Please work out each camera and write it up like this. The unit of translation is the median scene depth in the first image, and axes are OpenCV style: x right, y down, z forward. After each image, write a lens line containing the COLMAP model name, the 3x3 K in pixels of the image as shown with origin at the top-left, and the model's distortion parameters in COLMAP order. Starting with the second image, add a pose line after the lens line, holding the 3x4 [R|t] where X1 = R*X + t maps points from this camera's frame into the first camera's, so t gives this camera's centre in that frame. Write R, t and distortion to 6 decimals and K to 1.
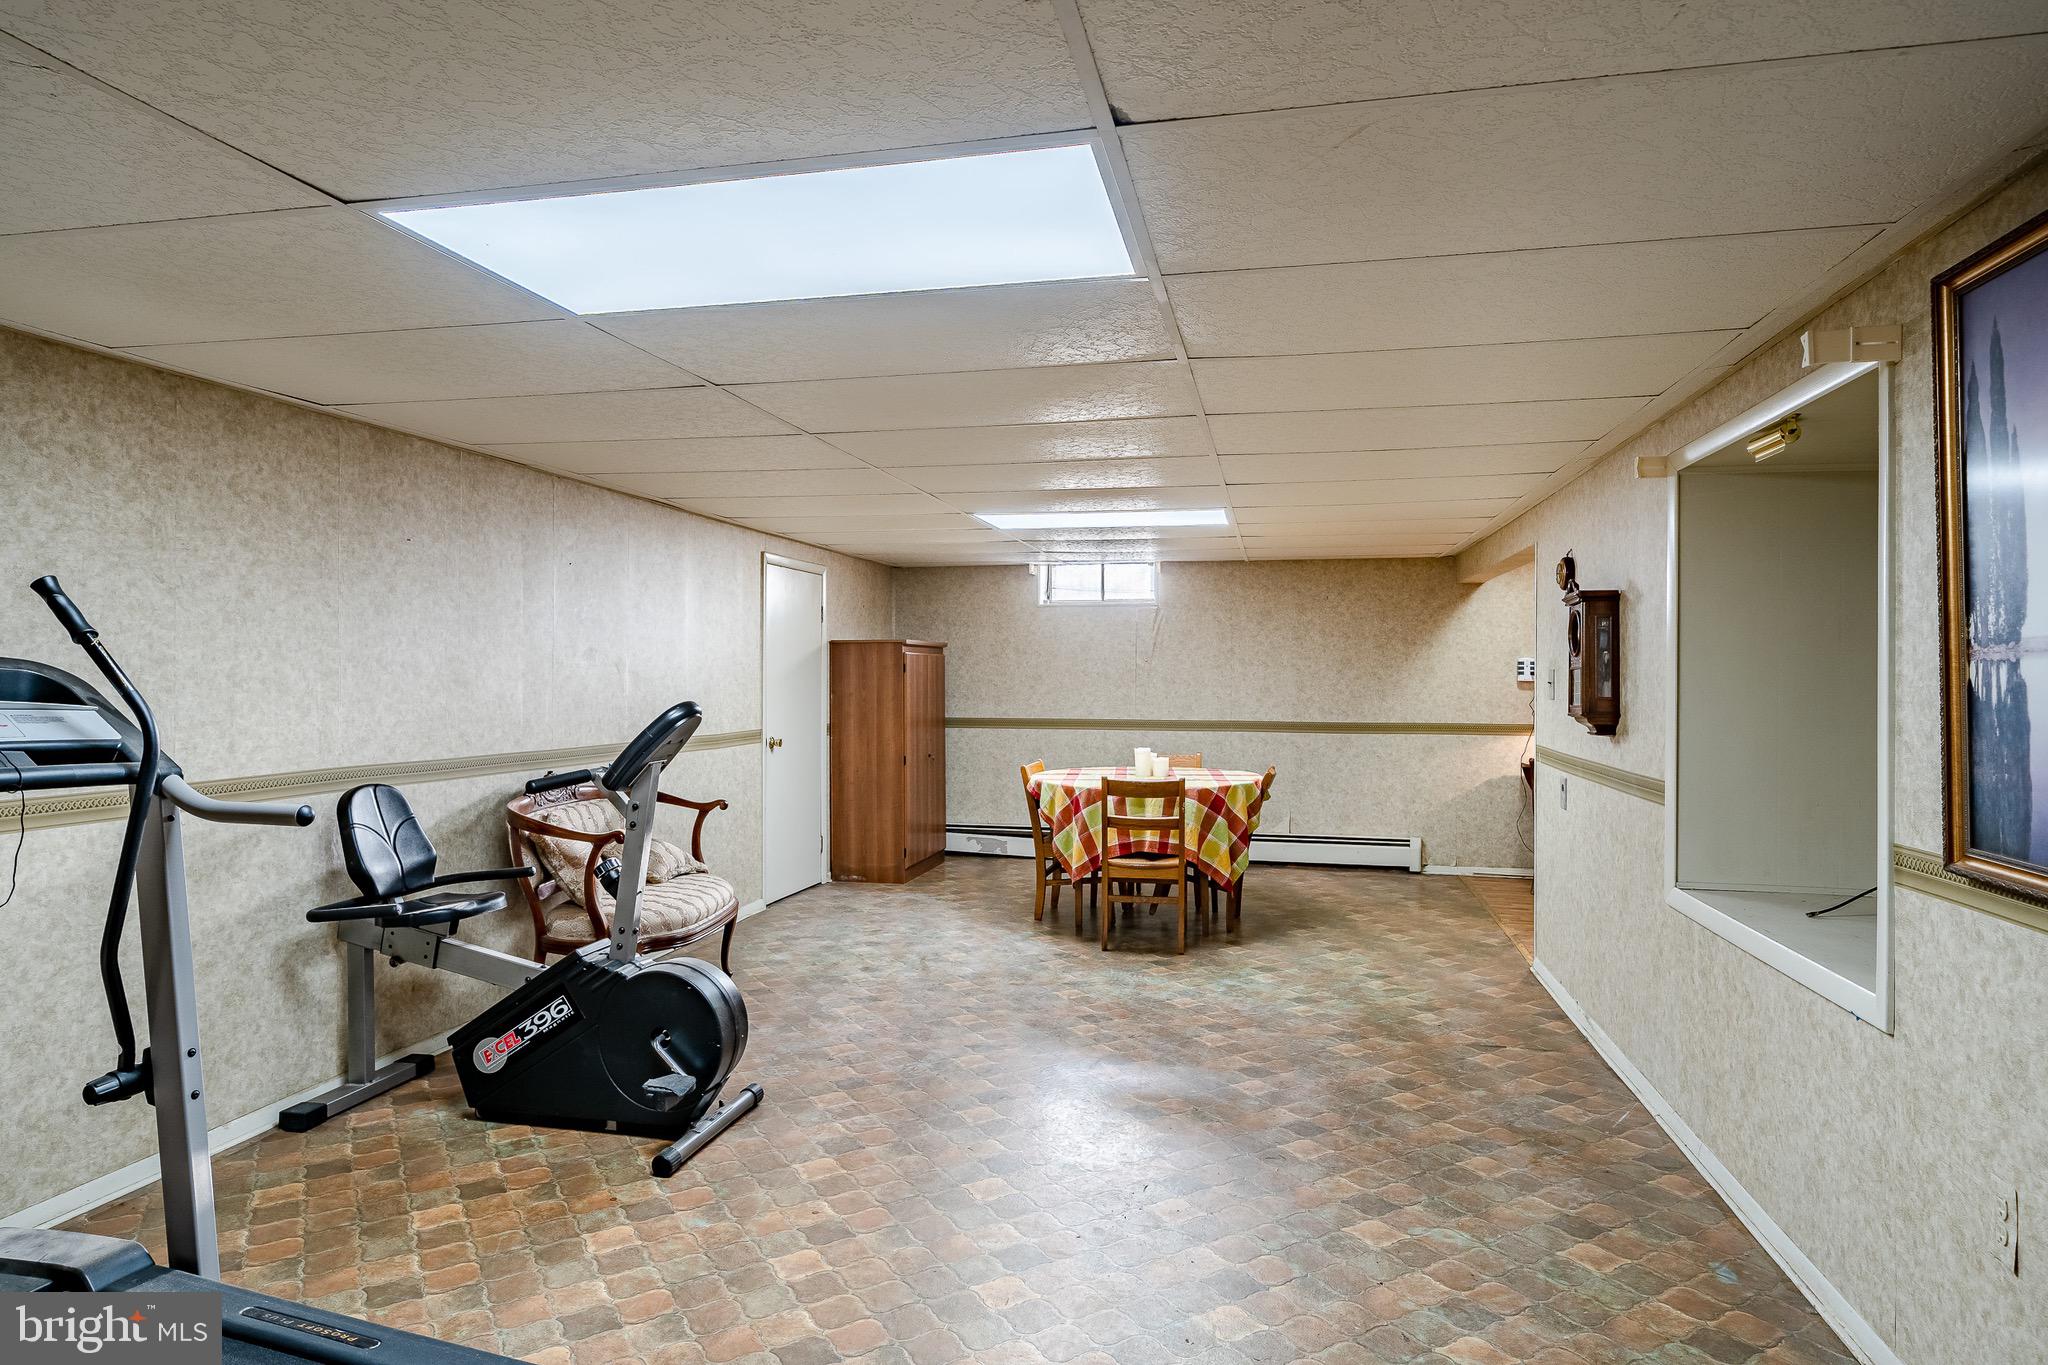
lens RADIAL K [[1162.9, 0, 1018.2], [0, 1162.9, 668.6], [0, 0, 1]] dist [-0.000273, -0.000061]
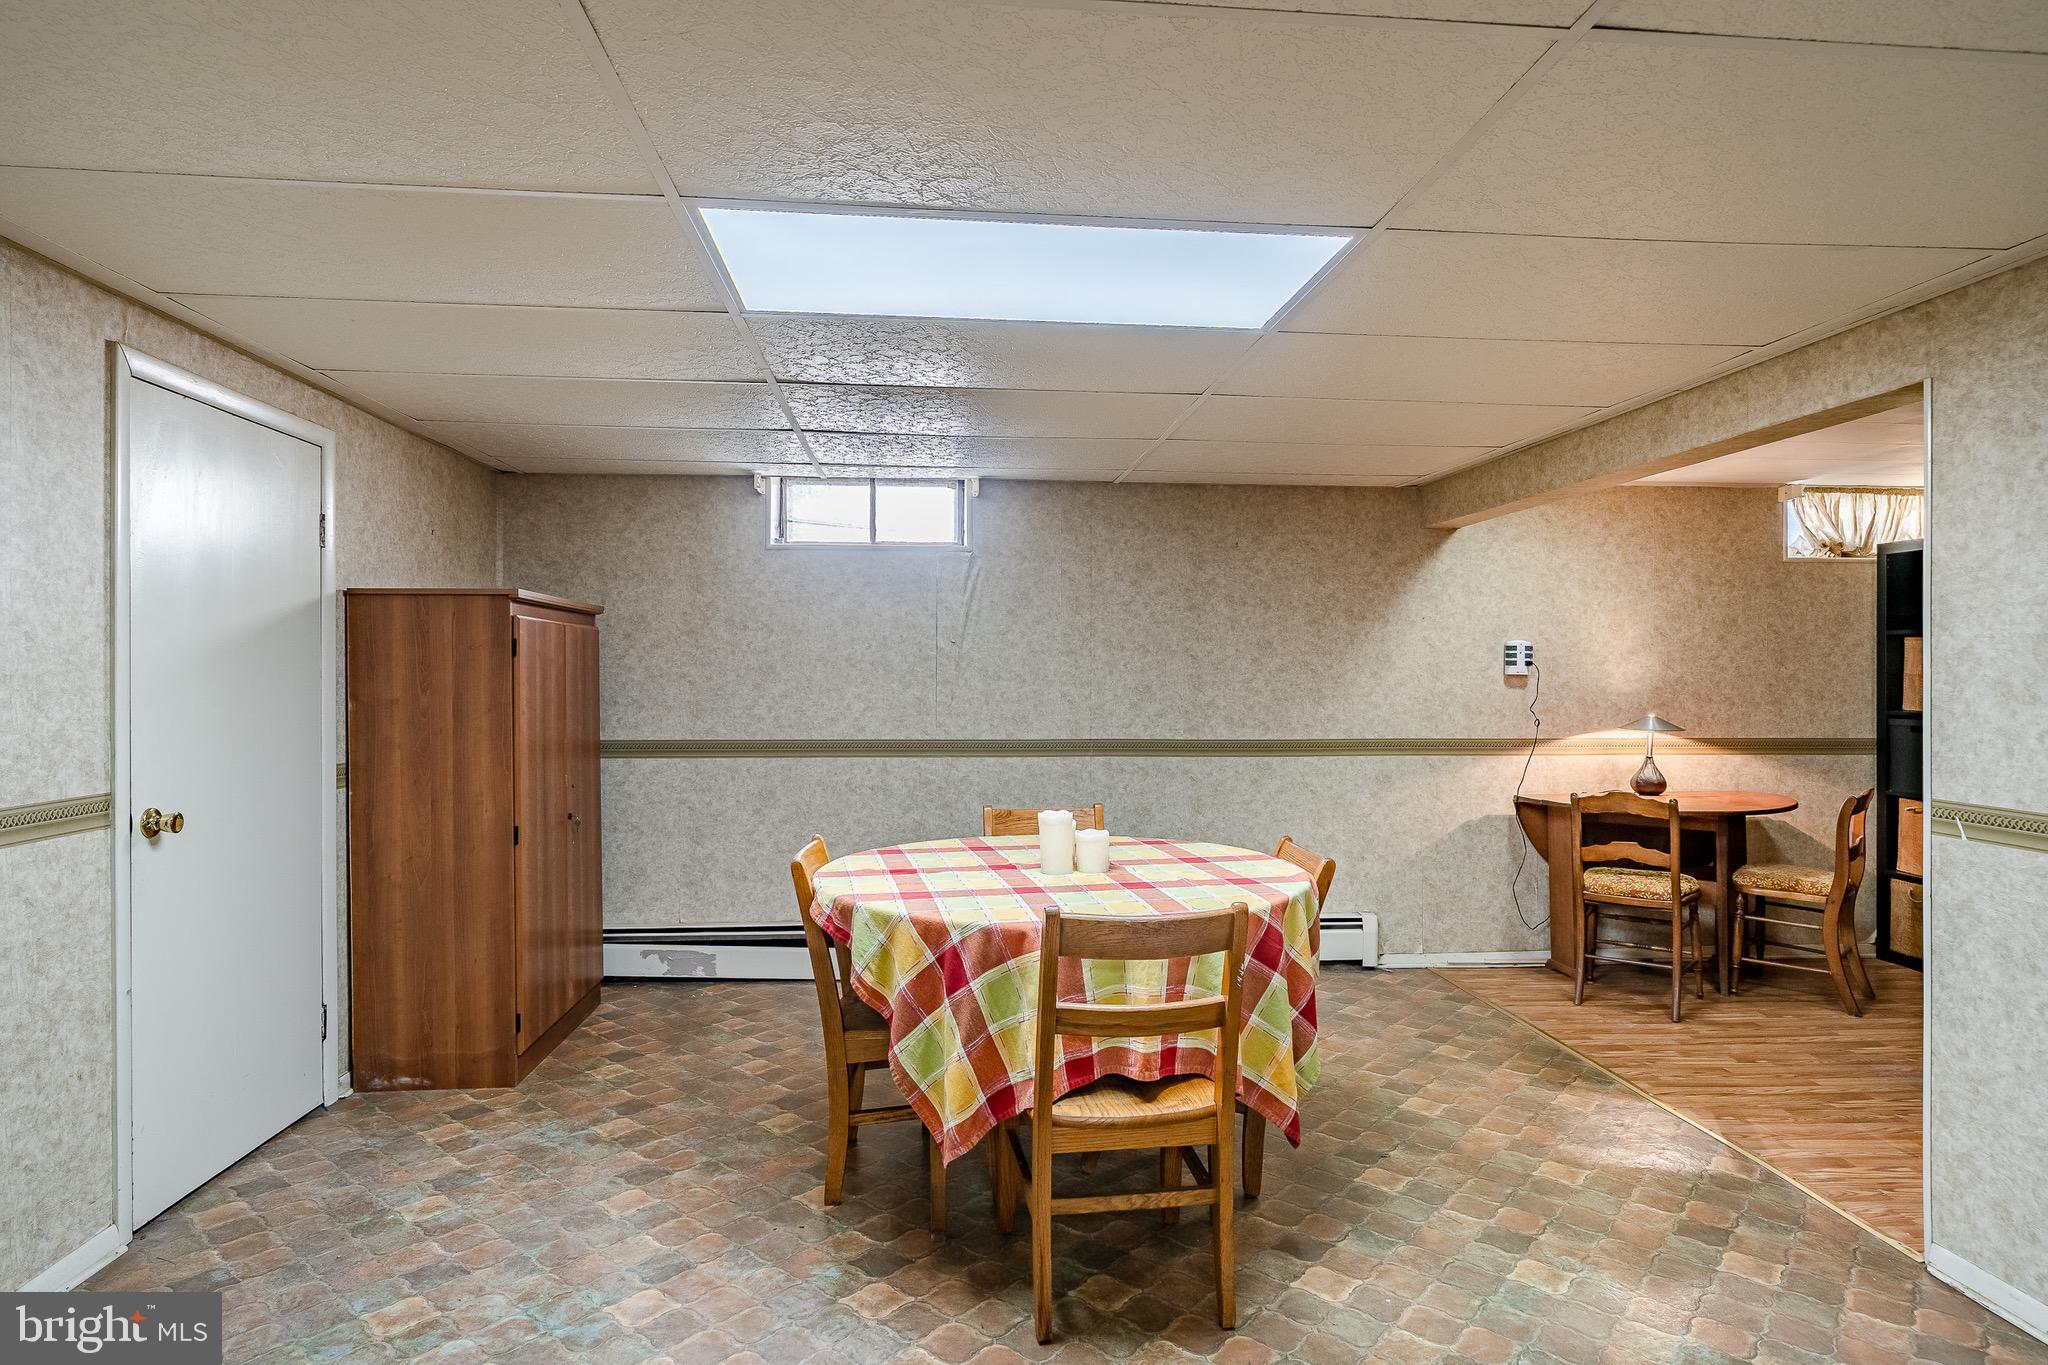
lens RADIAL K [[1113.6, 0, 1015.9], [0, 1113.6, 690.2], [0, 0, 1]] dist [-0.001896, -0.002045]
pose [[0.953736, -0.003887, 0.300621, -0.034782], [-0.001200, 0.999859, 0.016733, 0.008992], [-0.300644, -0.016319, 0.953597, 0.455951]]
